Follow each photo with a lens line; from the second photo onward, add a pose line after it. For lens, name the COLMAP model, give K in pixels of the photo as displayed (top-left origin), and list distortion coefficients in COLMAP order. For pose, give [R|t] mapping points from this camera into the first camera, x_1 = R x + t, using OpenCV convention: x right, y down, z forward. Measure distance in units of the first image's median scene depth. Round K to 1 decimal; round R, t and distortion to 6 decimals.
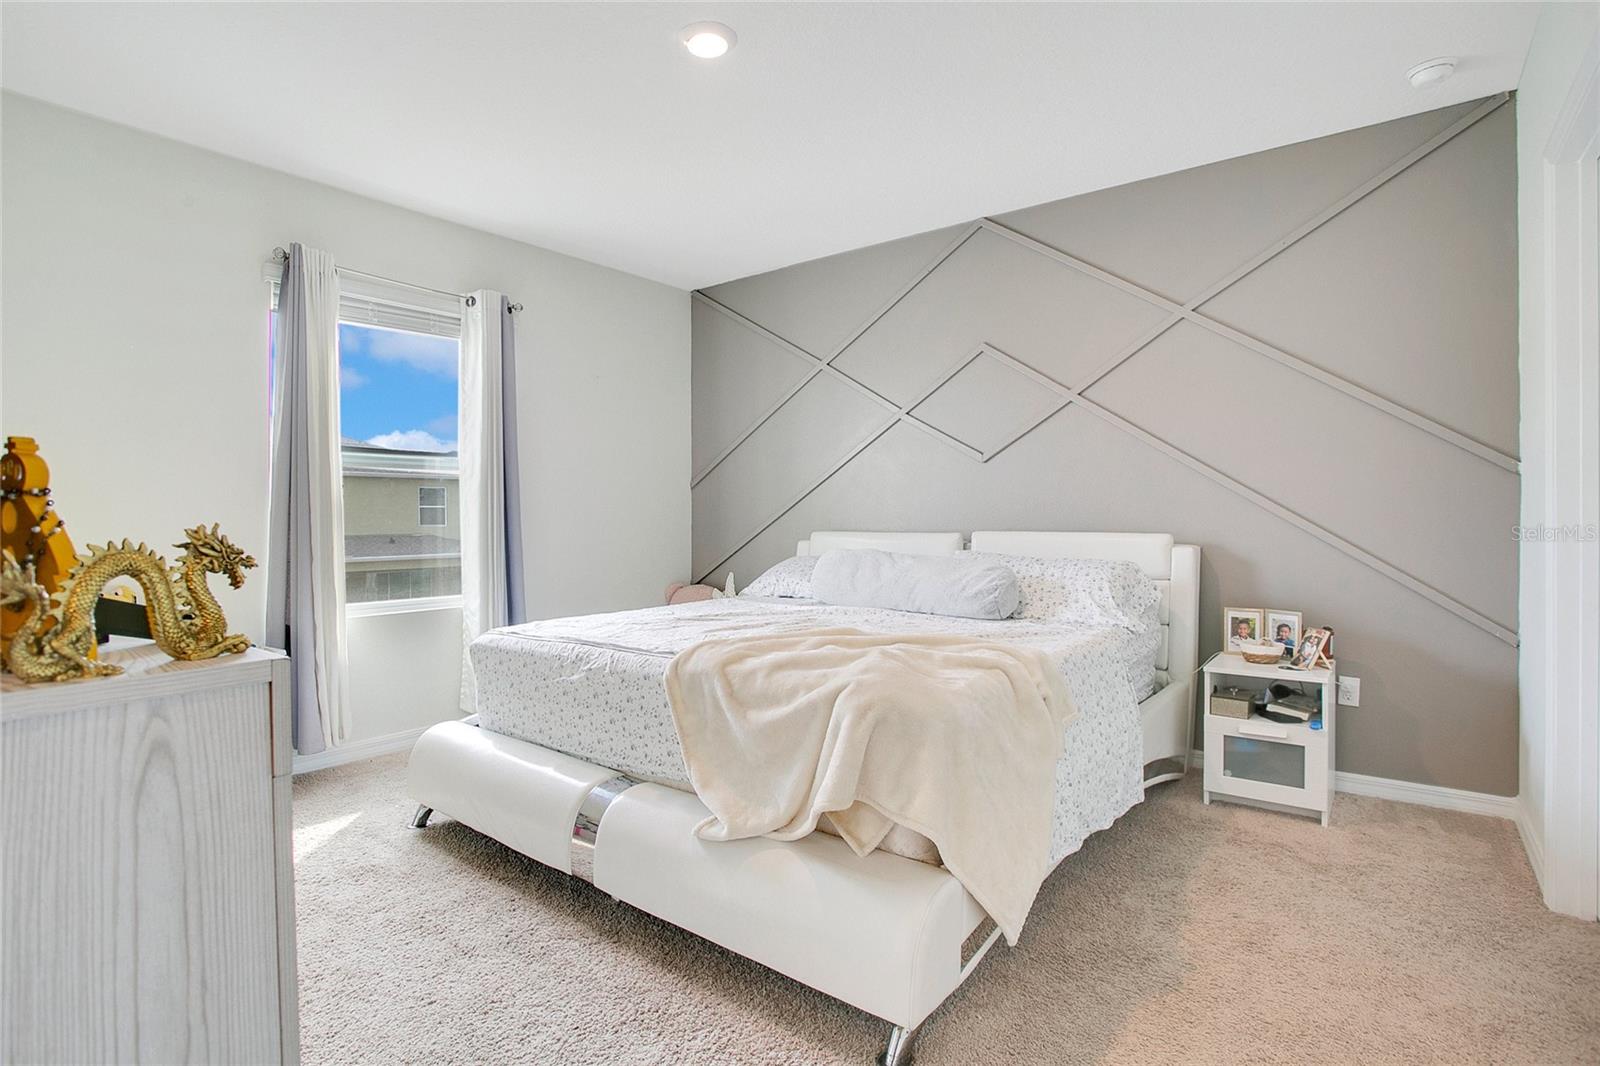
lens RADIAL K [[791.1, 0, 800.3], [0, 791.1, 518.8], [0, 0, 1]] dist [-0.055557, 0.000355]
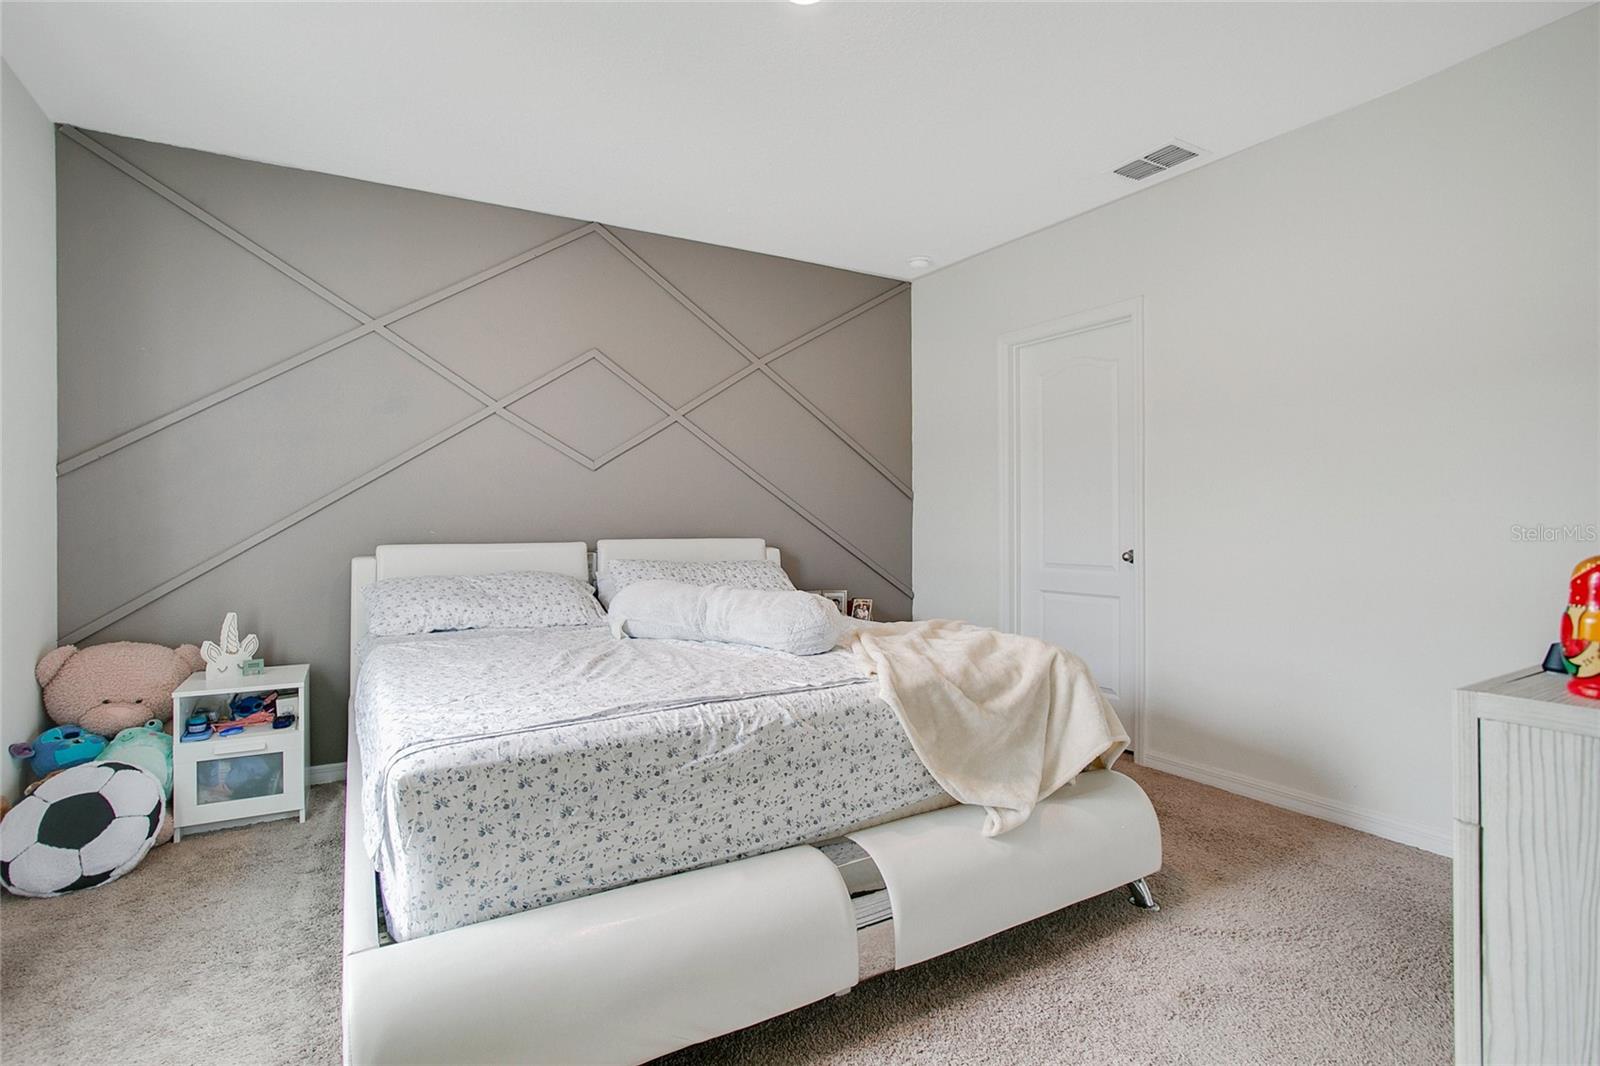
lens RADIAL K [[733.7, 0, 800.0], [0, 733.7, 533.0], [0, 0, 1]] dist [-0.027829, -0.000018]
pose [[0.381319, -0.007449, 0.924413, -0.769361], [0.003611, 0.999972, 0.006568, 0.002546], [-0.924436, 0.000833, 0.381336, 0.608094]]
